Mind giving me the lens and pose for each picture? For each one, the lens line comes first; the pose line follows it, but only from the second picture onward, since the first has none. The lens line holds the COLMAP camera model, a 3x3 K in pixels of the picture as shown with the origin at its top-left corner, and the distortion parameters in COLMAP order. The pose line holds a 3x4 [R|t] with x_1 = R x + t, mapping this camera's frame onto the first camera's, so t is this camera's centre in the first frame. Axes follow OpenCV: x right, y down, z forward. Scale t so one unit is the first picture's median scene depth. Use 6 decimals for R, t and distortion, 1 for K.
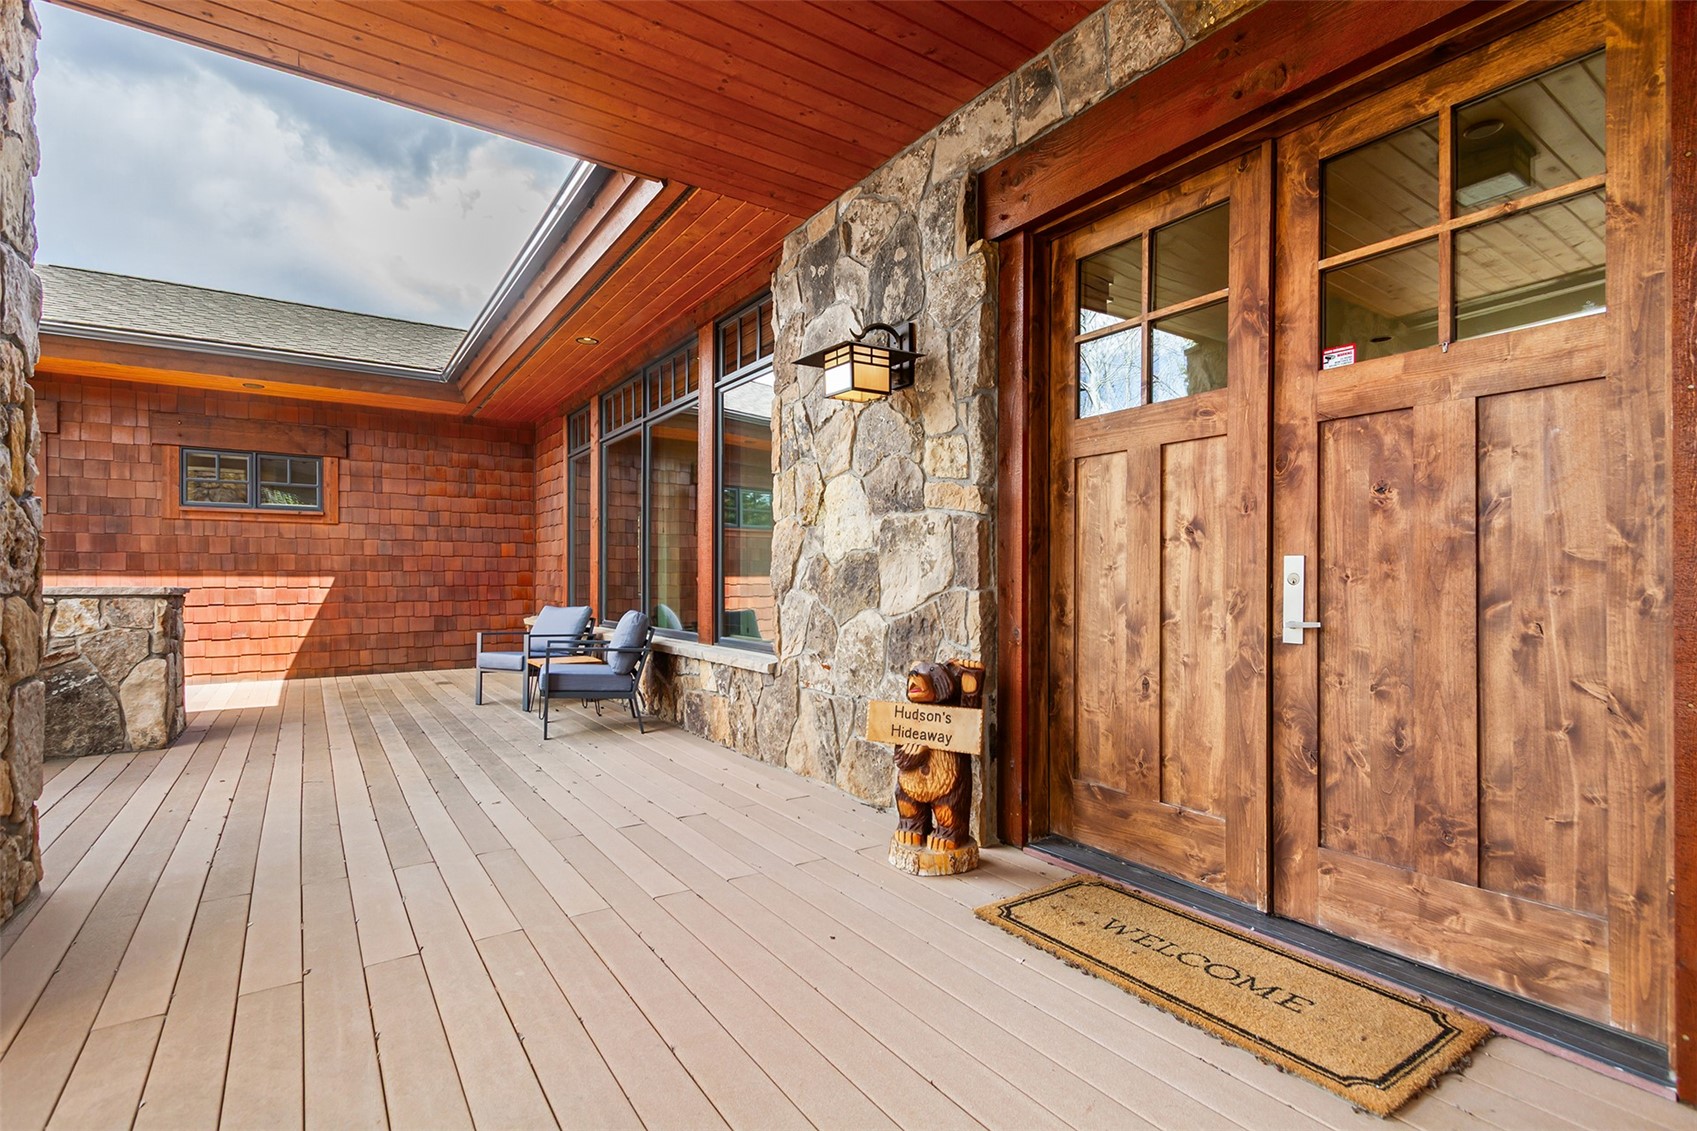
lens RADIAL K [[793.0, 0, 846.0], [0, 793.0, 583.8], [0, 0, 1]] dist [0.002138, -0.000381]
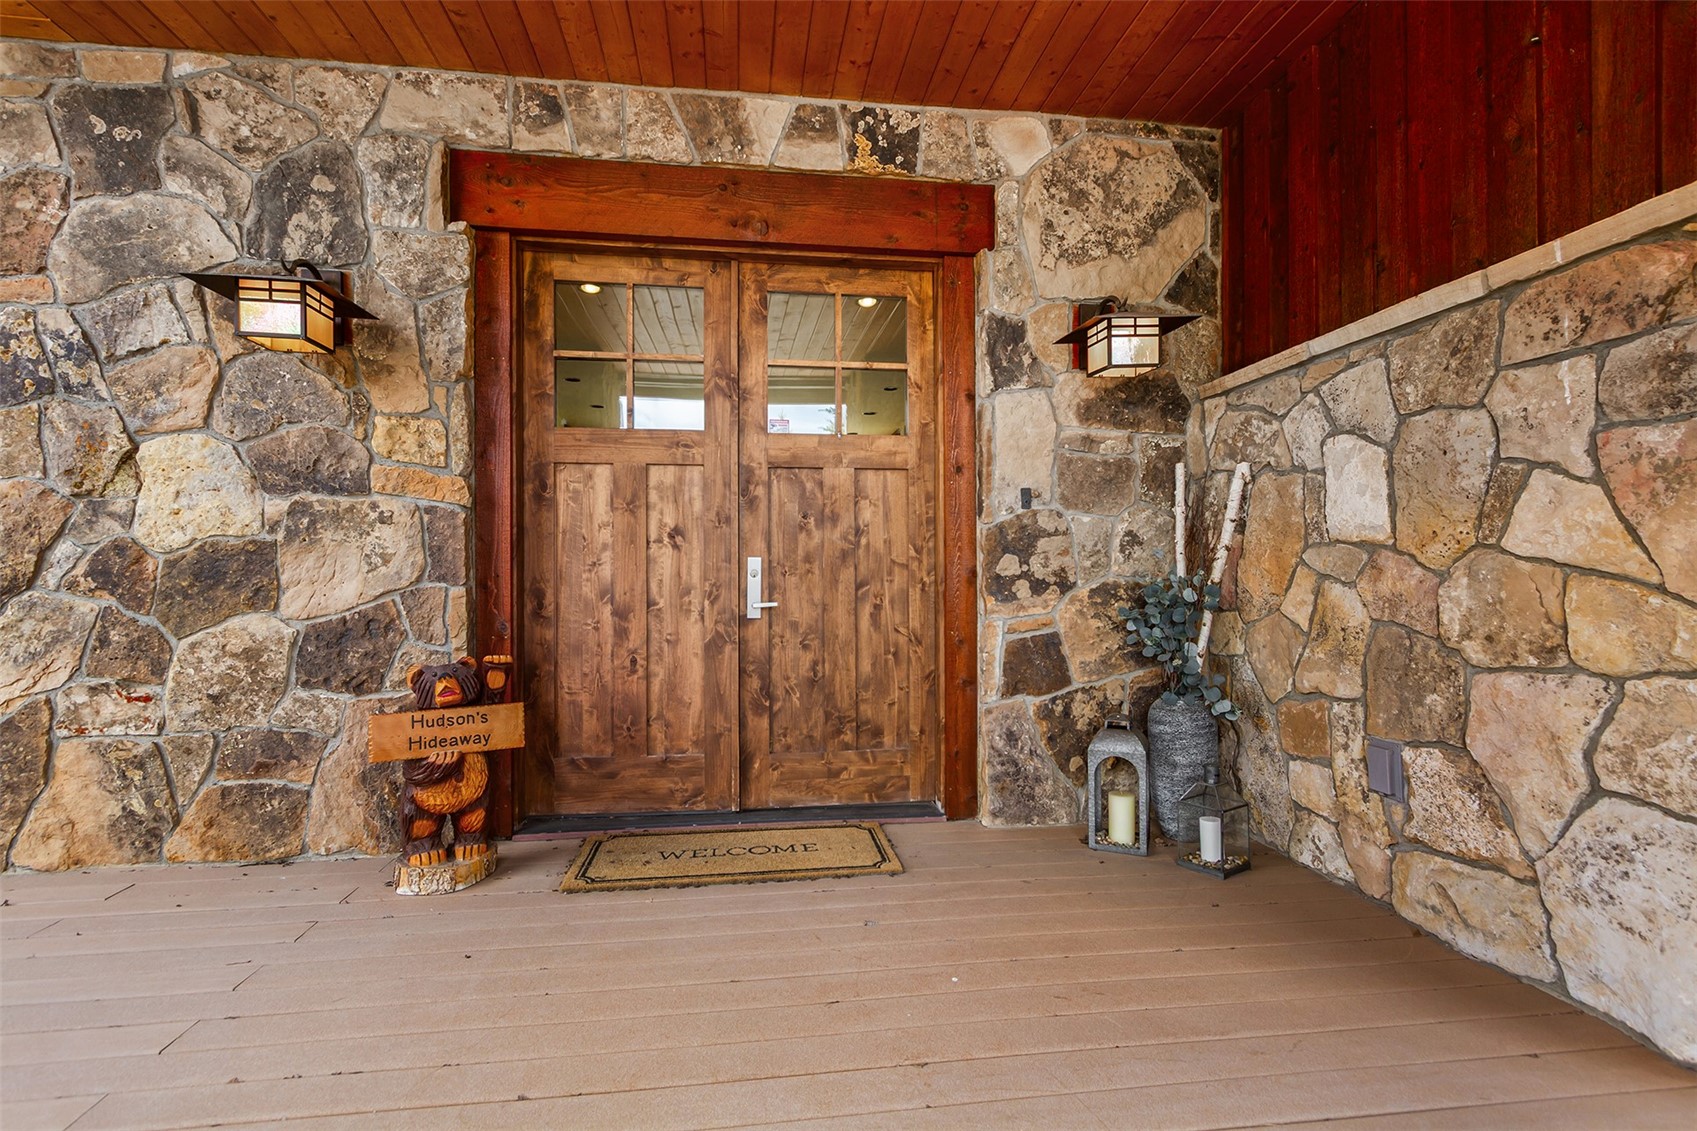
lens RADIAL K [[793.0, 0, 846.0], [0, 793.0, 583.8], [0, 0, 1]] dist [0.002138, -0.000381]
pose [[0.445900, -0.012046, 0.895002, -0.544912], [0.007552, 0.999924, 0.009696, -0.000046], [-0.895051, 0.002436, 0.445957, 0.172590]]
